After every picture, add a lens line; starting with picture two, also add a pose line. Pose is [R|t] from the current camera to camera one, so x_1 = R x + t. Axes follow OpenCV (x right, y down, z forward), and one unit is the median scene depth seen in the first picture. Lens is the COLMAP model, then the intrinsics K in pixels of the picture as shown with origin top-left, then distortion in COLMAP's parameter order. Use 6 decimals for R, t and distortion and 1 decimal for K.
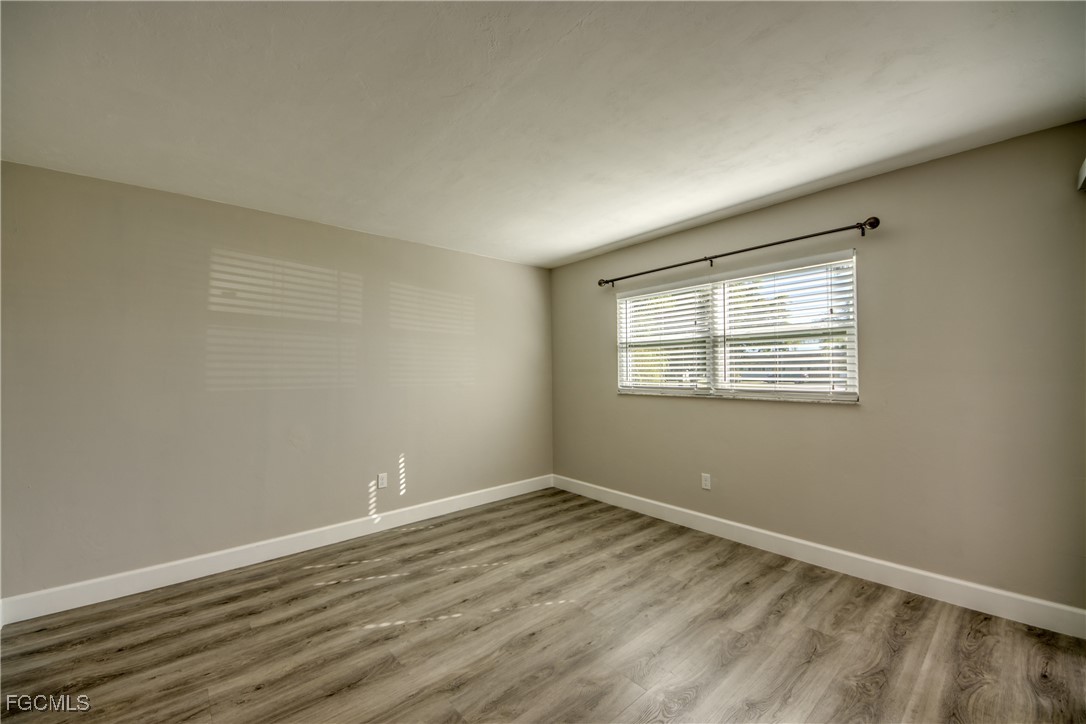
lens RADIAL K [[422.8, 0, 539.3], [0, 422.8, 367.9], [0, 0, 1]] dist [0.038268, -0.024578]
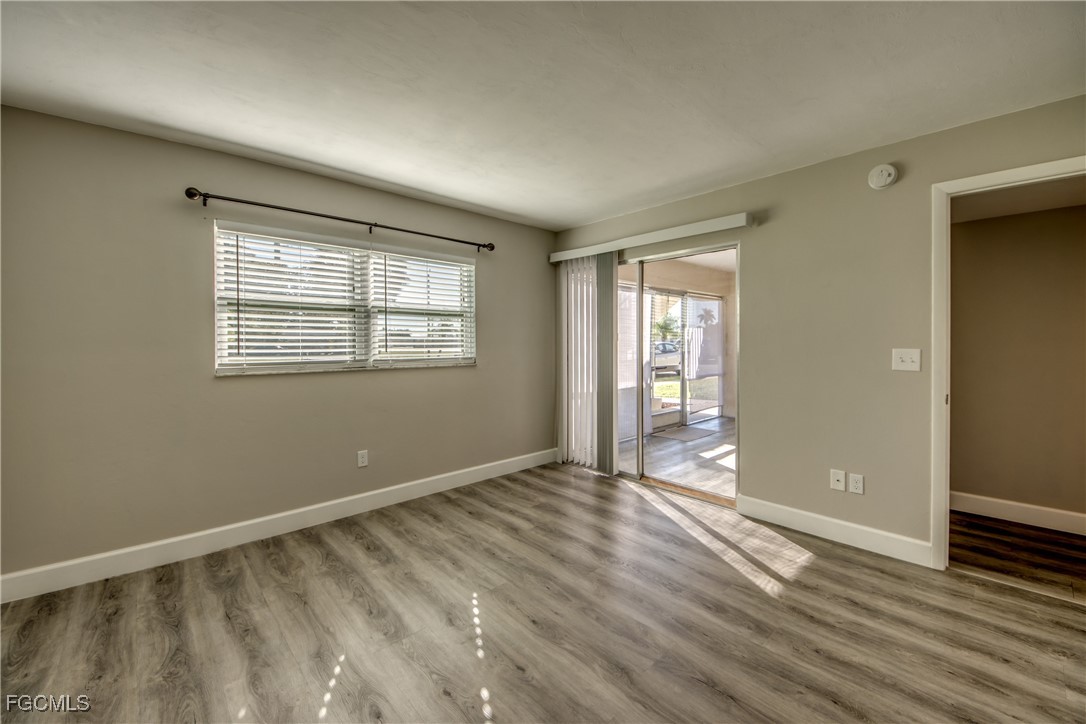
lens RADIAL K [[434.1, 0, 550.4], [0, 434.1, 357.0], [0, 0, 1]] dist [0.040427, -0.027650]
pose [[-0.032049, -0.023818, 0.999202, -0.684688], [-0.004339, 0.999710, 0.023691, 0.017322], [-0.999477, -0.003576, -0.032143, 0.714351]]
